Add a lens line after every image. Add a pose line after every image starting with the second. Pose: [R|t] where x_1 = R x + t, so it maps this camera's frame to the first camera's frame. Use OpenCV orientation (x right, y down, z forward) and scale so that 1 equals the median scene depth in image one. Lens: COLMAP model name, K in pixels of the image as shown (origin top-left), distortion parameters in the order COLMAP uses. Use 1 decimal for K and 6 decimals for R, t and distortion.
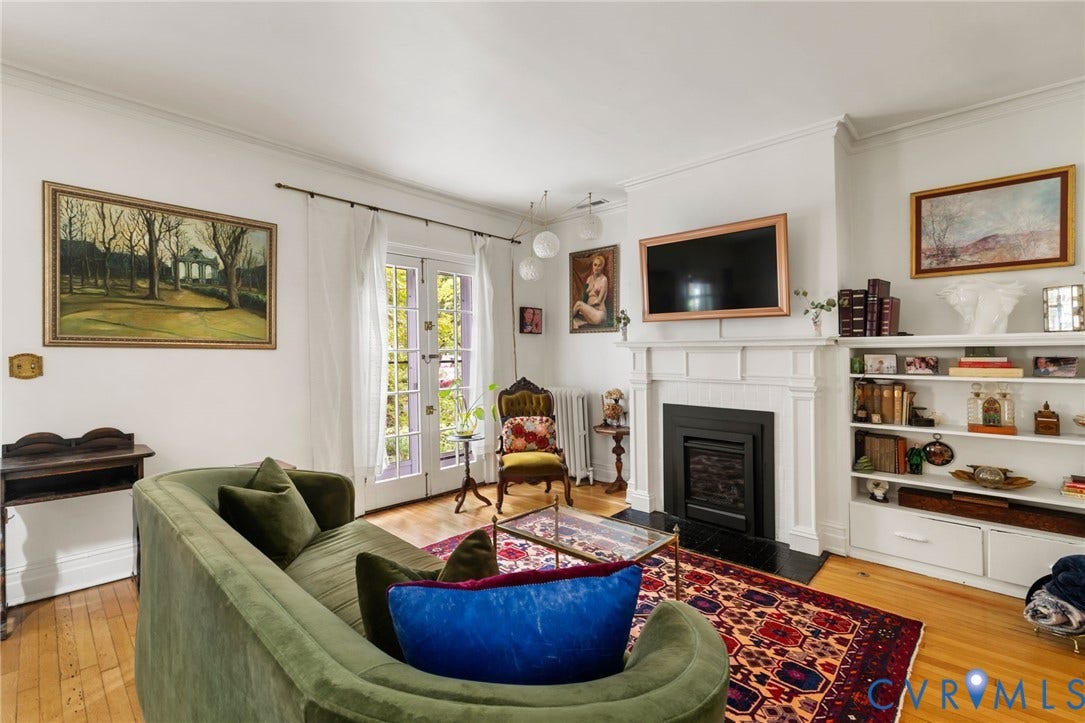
lens RADIAL K [[475.9, 0, 533.6], [0, 475.9, 351.8], [0, 0, 1]] dist [-0.002739, 0.000948]
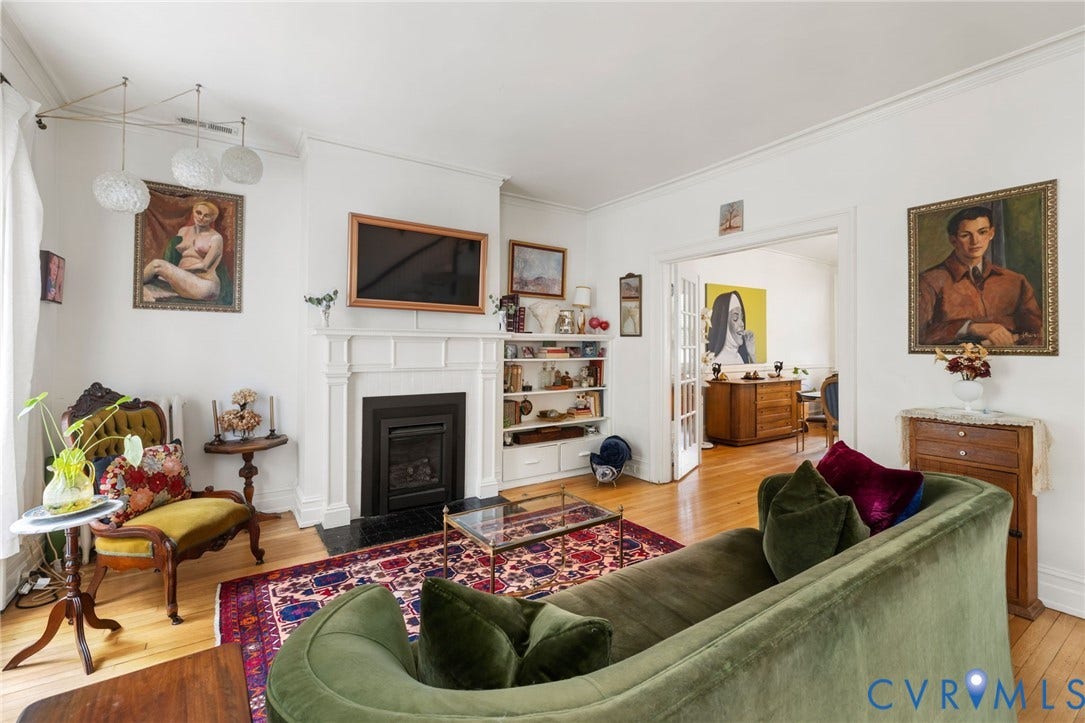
lens RADIAL K [[475.9, 0, 535.5], [0, 475.9, 339.3], [0, 0, 1]] dist [-0.002739, 0.000948]
pose [[0.217267, 0.020633, 0.975894, -0.582104], [-0.007756, 0.999782, -0.019411, 0.013134], [-0.976081, -0.003351, 0.217380, 0.510057]]
